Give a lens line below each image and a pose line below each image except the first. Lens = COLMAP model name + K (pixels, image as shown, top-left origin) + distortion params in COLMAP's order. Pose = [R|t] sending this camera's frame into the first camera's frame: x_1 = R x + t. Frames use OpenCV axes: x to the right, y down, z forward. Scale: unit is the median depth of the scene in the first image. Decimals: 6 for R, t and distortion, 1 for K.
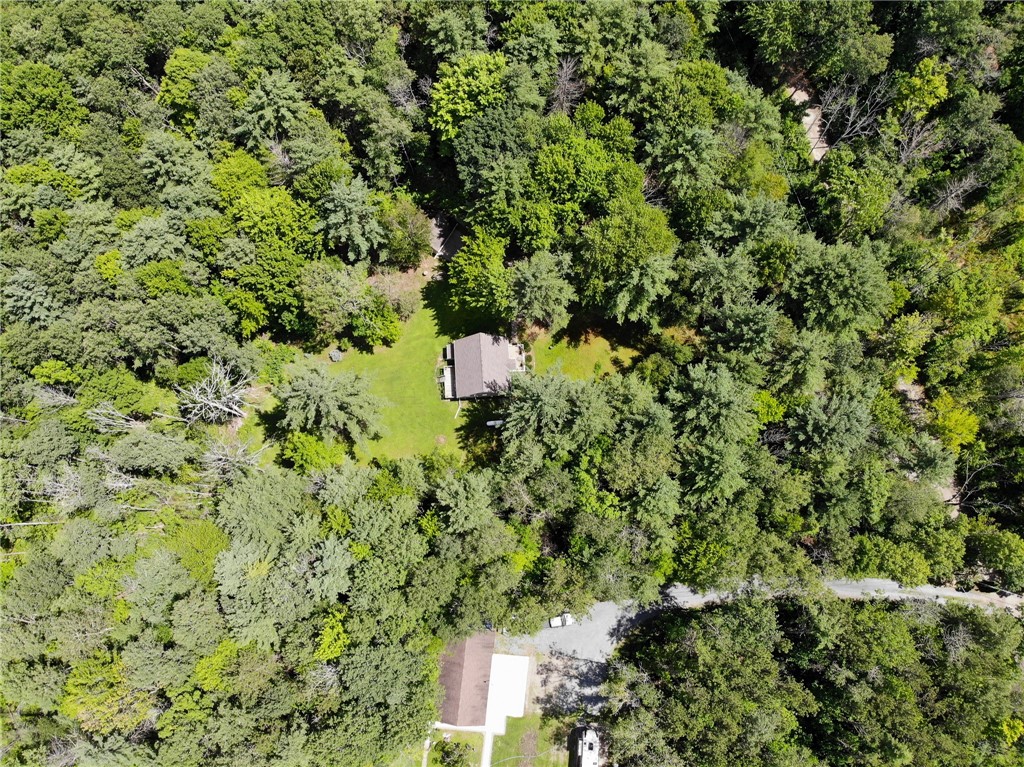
lens RADIAL K [[746.9, 0, 511.0], [0, 746.9, 379.7], [0, 0, 1]] dist [0.039323, -0.150797]
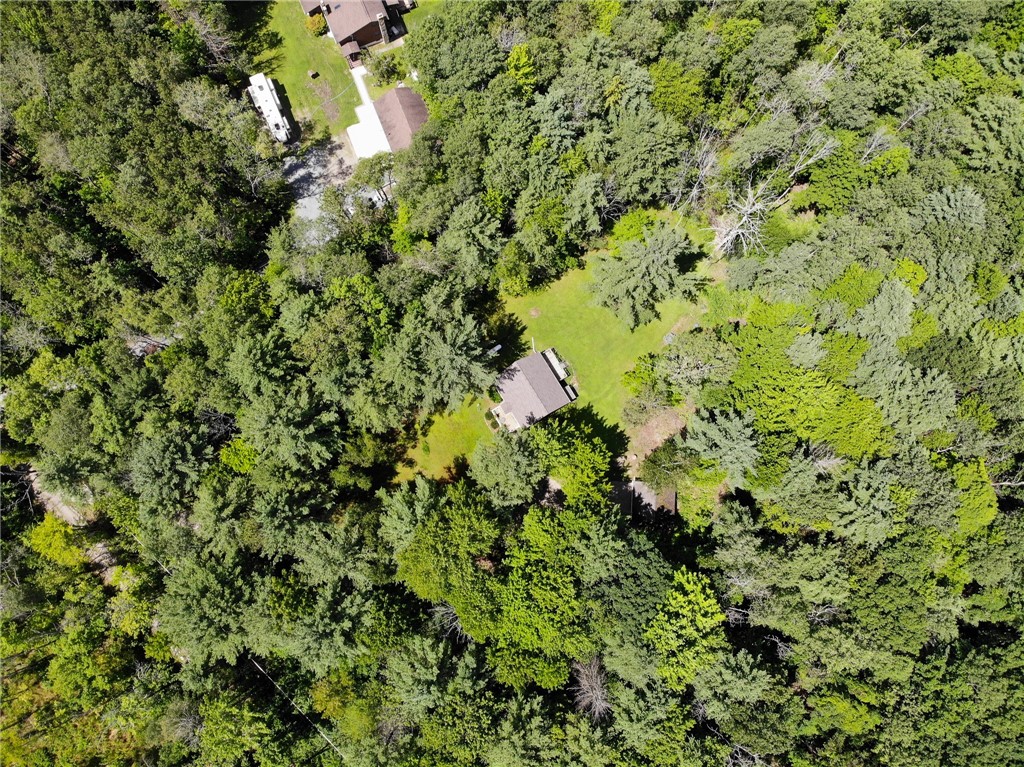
lens RADIAL K [[746.9, 0, 516.9], [0, 746.9, 396.6], [0, 0, 1]] dist [0.039323, -0.150797]
pose [[-0.884547, 0.460715, -0.072923, 0.057551], [-0.461679, -0.842426, 0.277796, -0.312033], [0.066552, 0.279391, 0.957868, 0.075397]]
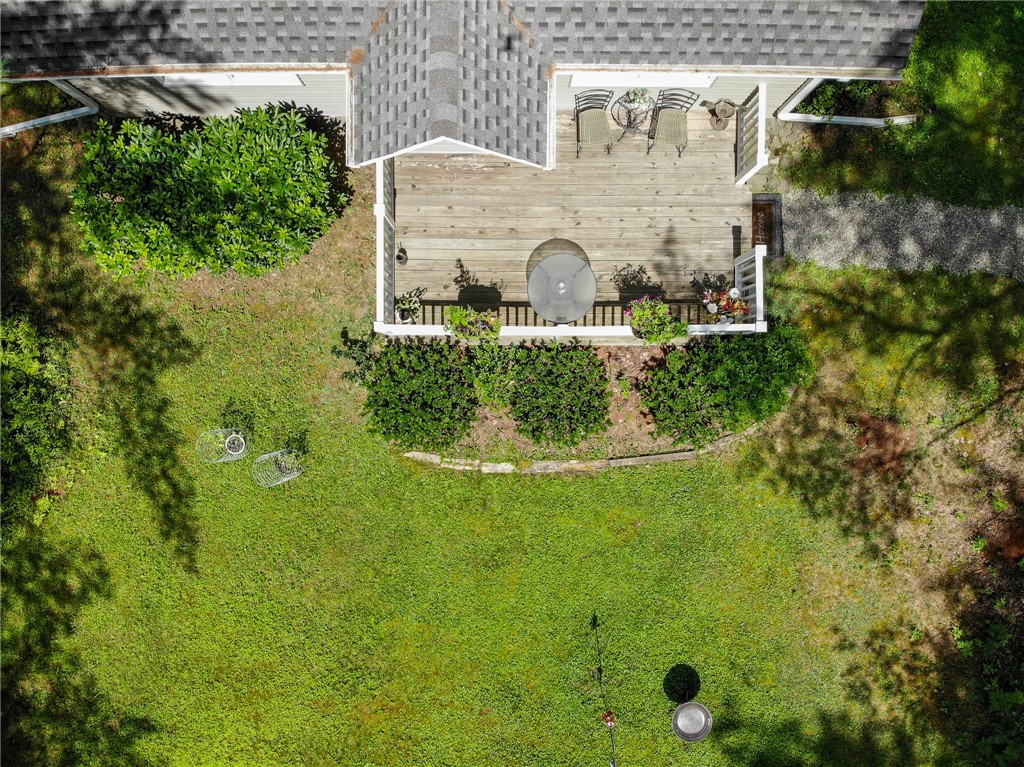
lens RADIAL K [[695.8, 0, 483.1], [0, 695.8, 371.9], [0, 0, 1]] dist [0.058501, 0.002129]
pose [[-0.068625, 0.997521, -0.015593, 0.024634], [-0.973517, -0.063541, 0.219608, -0.040238], [0.218073, 0.030251, 0.975463, 1.042897]]
